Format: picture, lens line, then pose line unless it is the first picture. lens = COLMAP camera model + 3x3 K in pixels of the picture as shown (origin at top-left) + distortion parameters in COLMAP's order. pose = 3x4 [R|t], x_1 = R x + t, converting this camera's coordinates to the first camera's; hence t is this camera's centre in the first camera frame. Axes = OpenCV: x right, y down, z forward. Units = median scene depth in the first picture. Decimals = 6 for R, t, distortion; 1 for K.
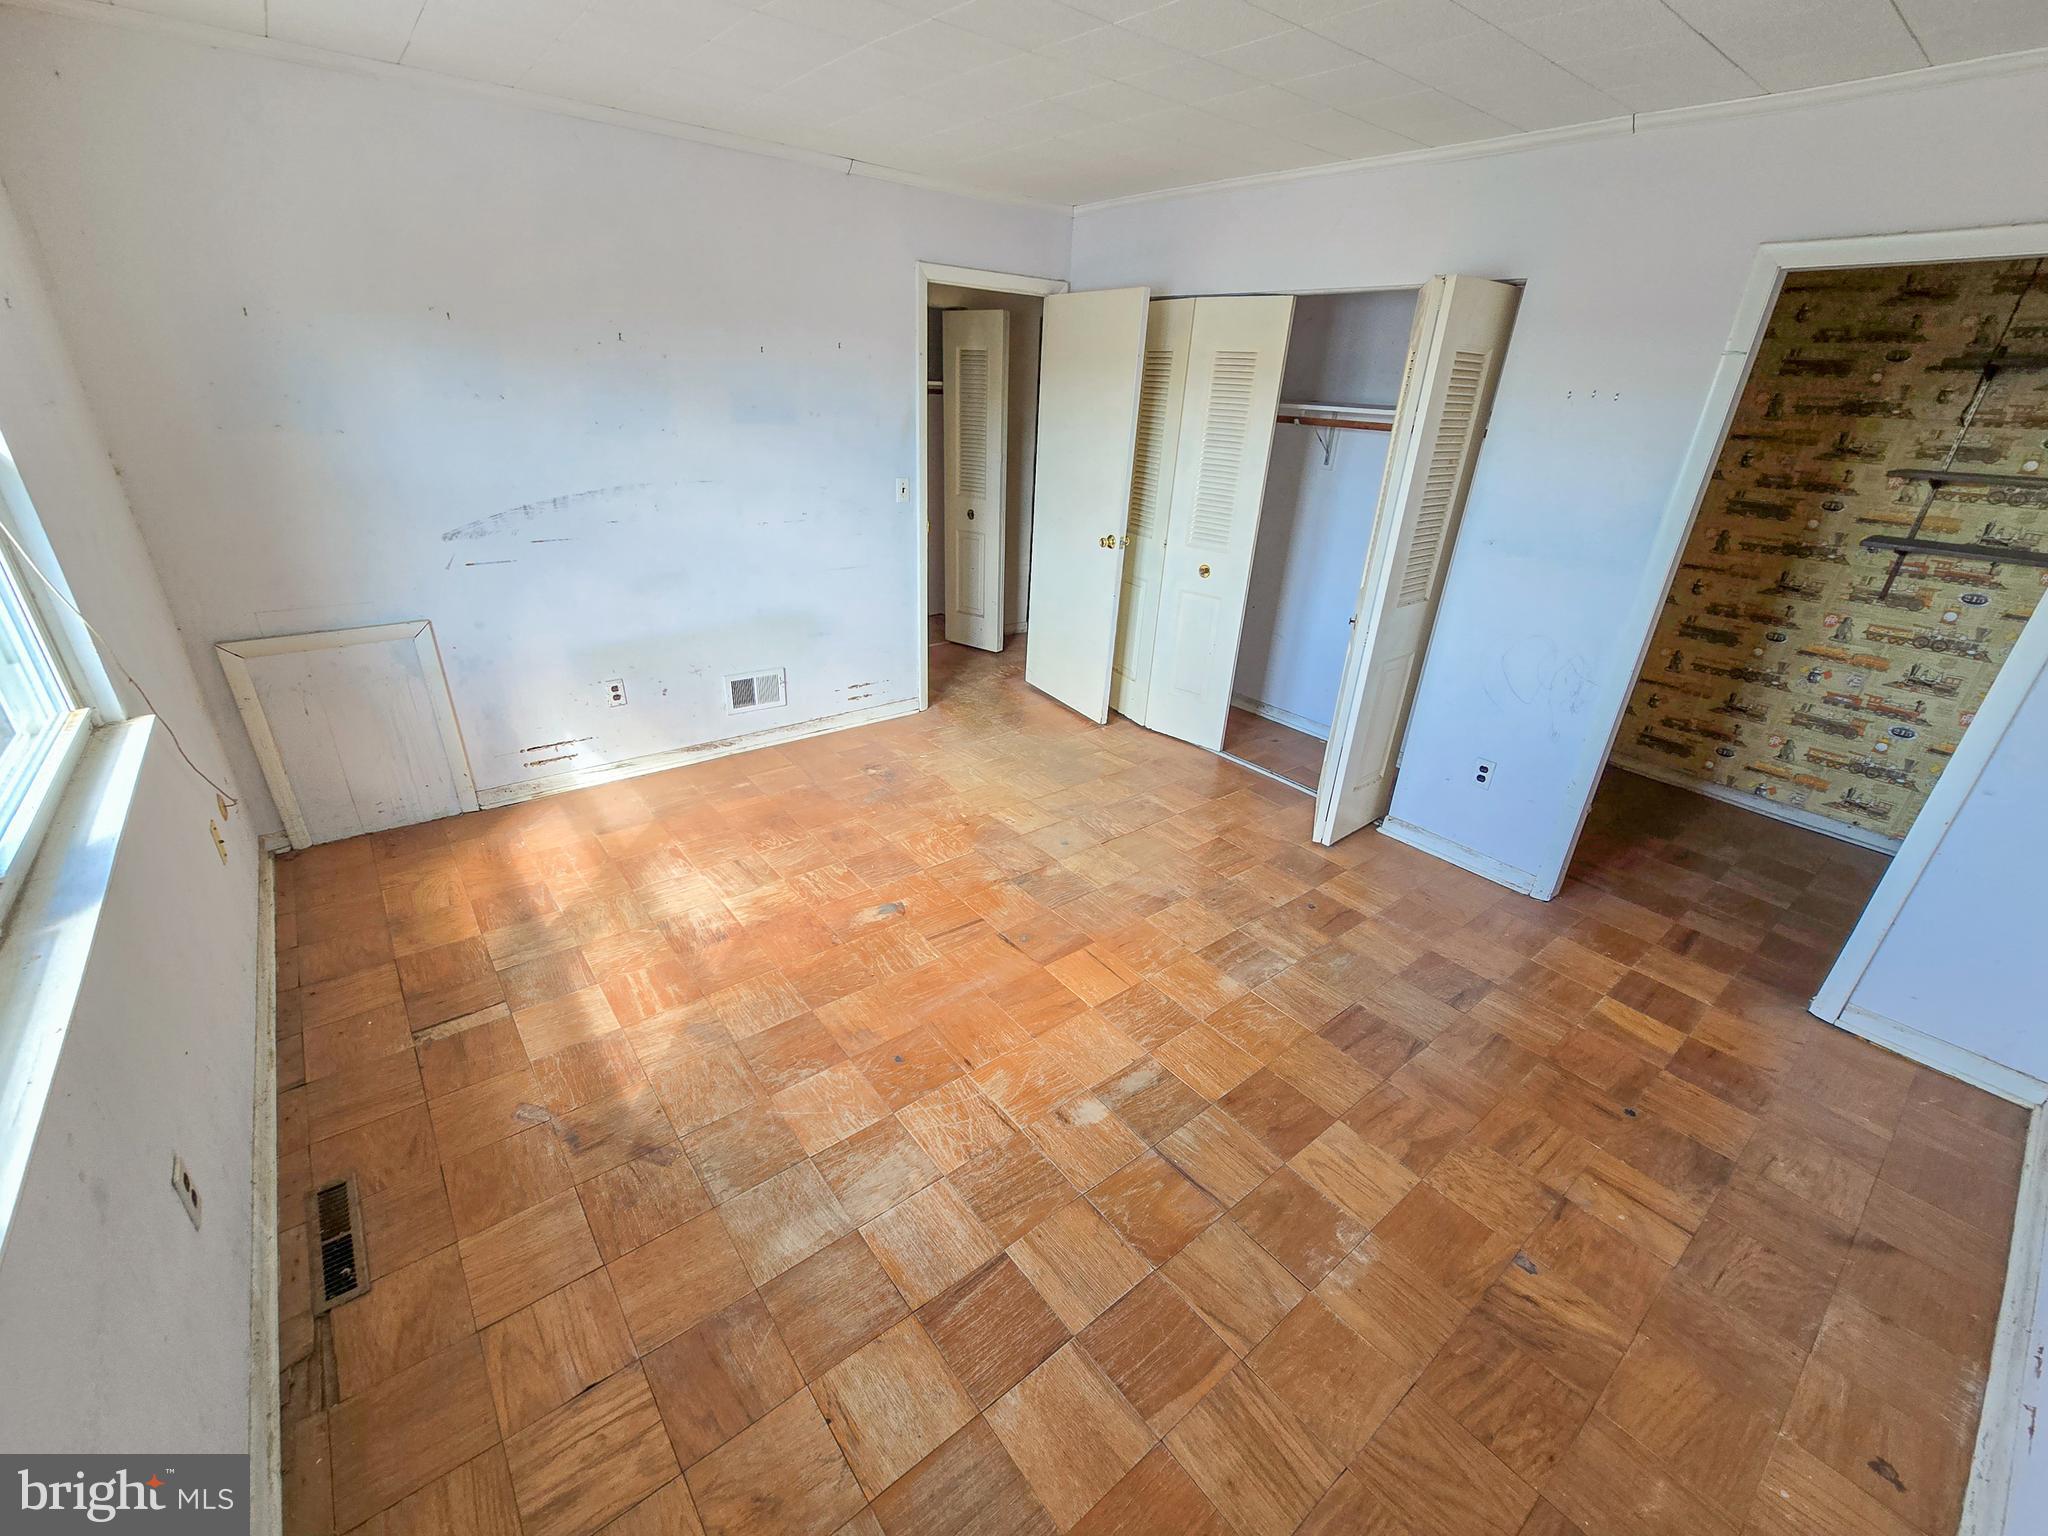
lens RADIAL K [[839.6, 0, 1016.0], [0, 839.6, 782.5], [0, 0, 1]] dist [-0.009741, -0.000164]
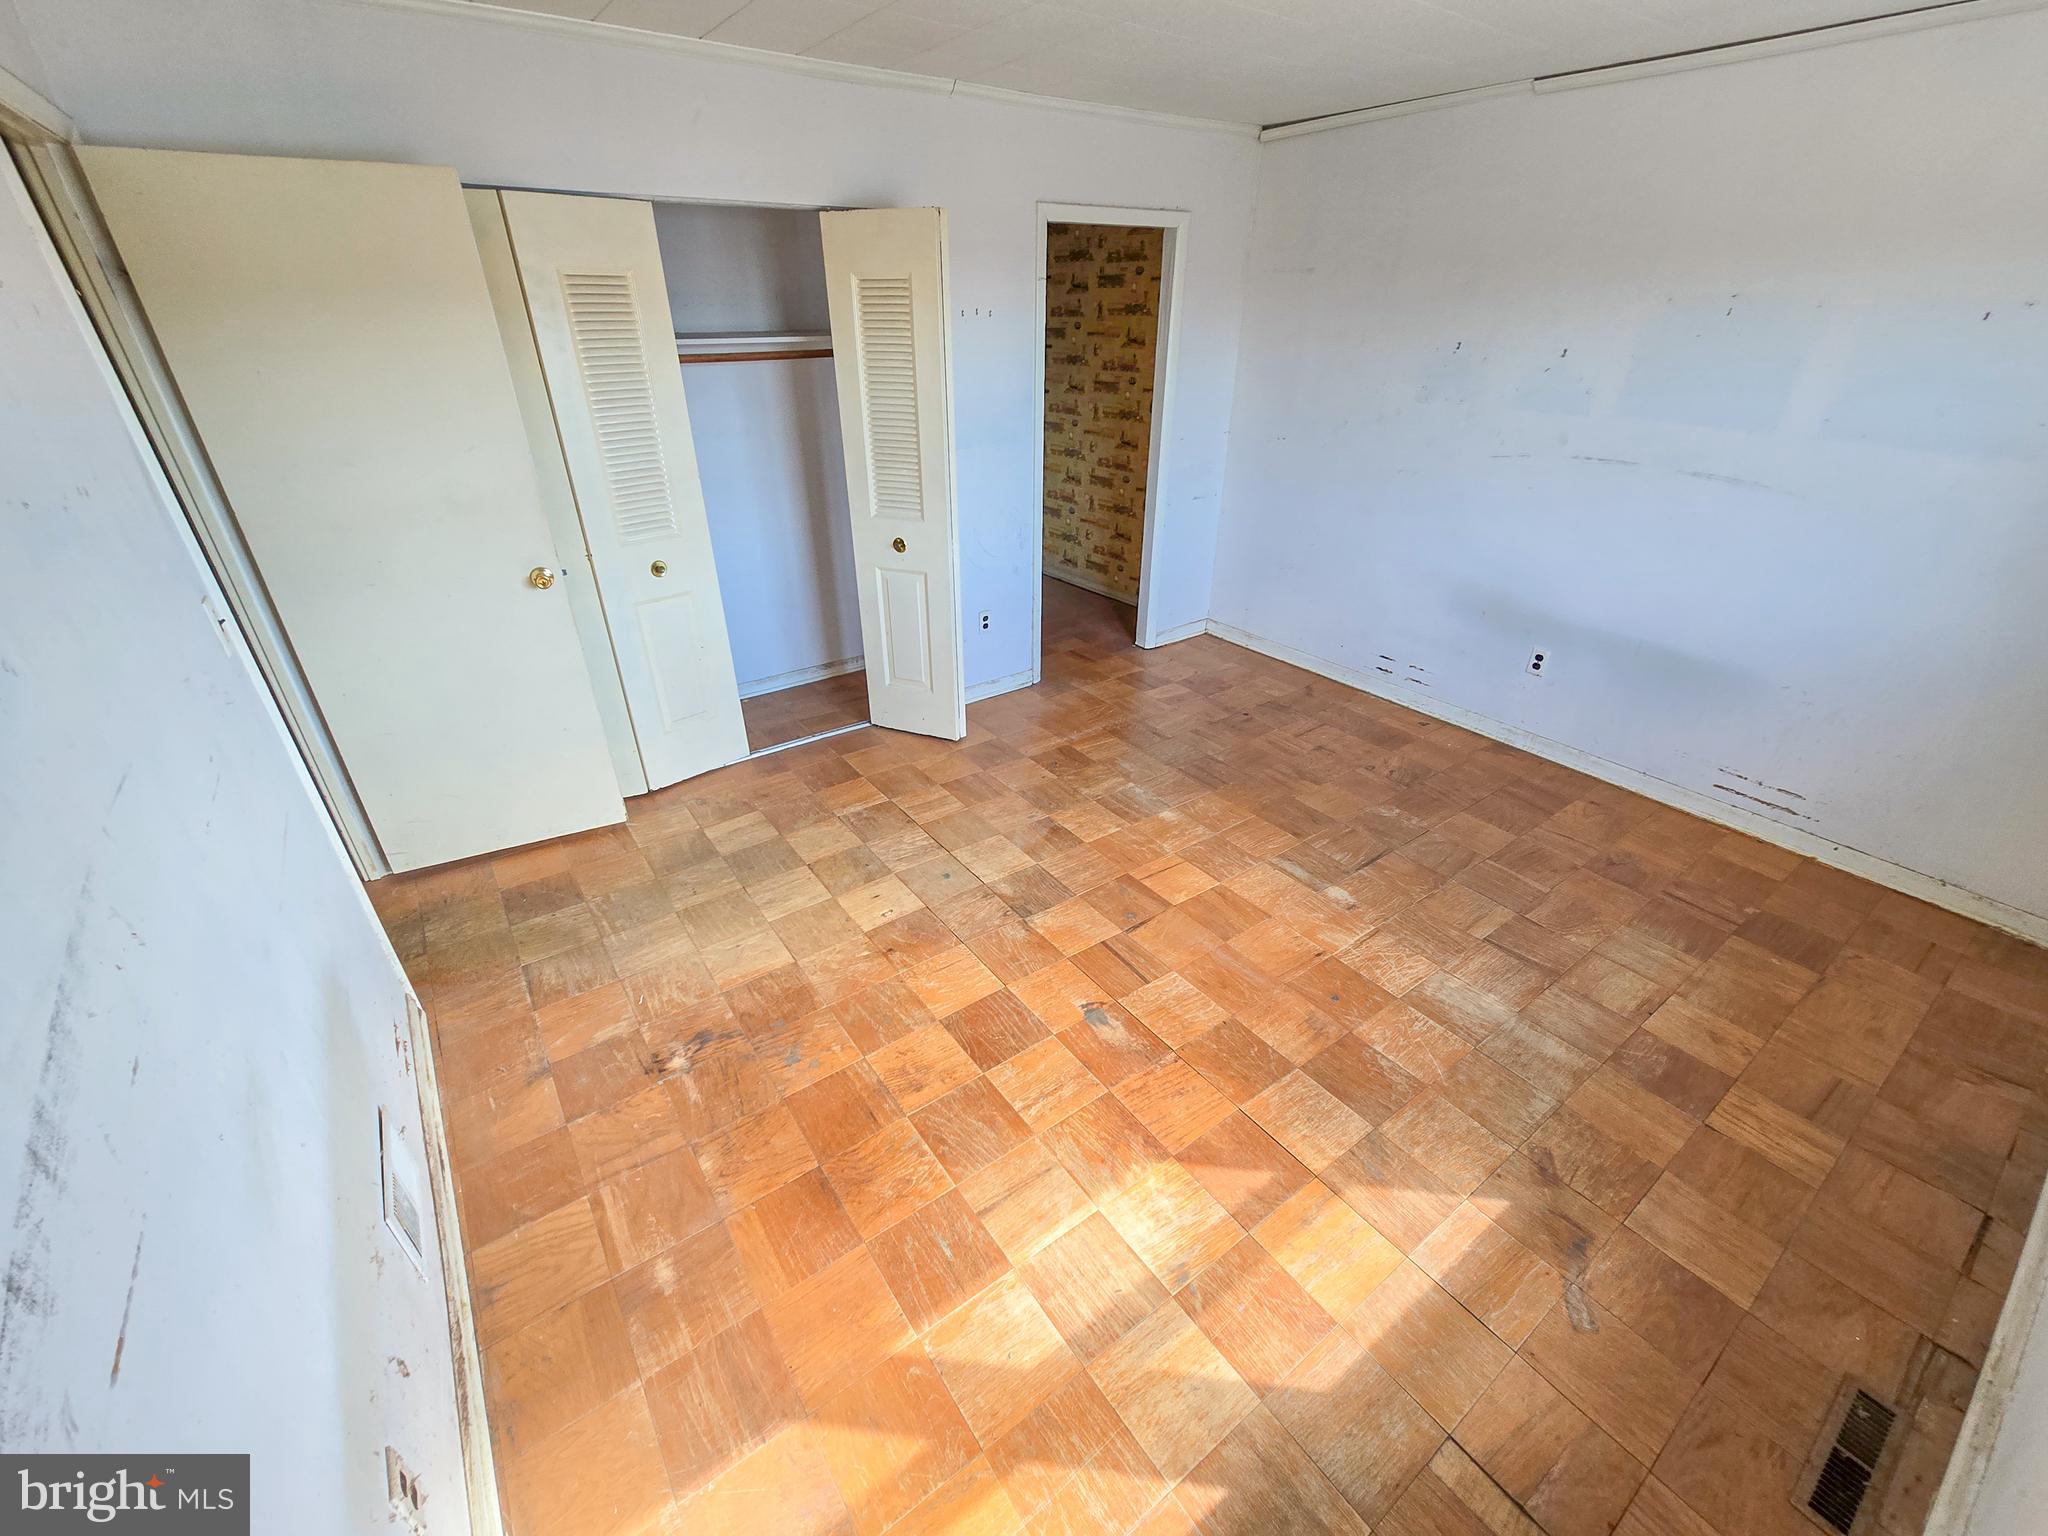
lens RADIAL K [[839.6, 0, 1016.0], [0, 839.6, 782.5], [0, 0, 1]] dist [-0.009741, -0.000164]
pose [[0.054233, -0.527986, 0.847520, -0.927182], [0.438474, 0.775151, 0.454843, -0.544736], [-0.897106, 0.346948, 0.273546, 0.991284]]
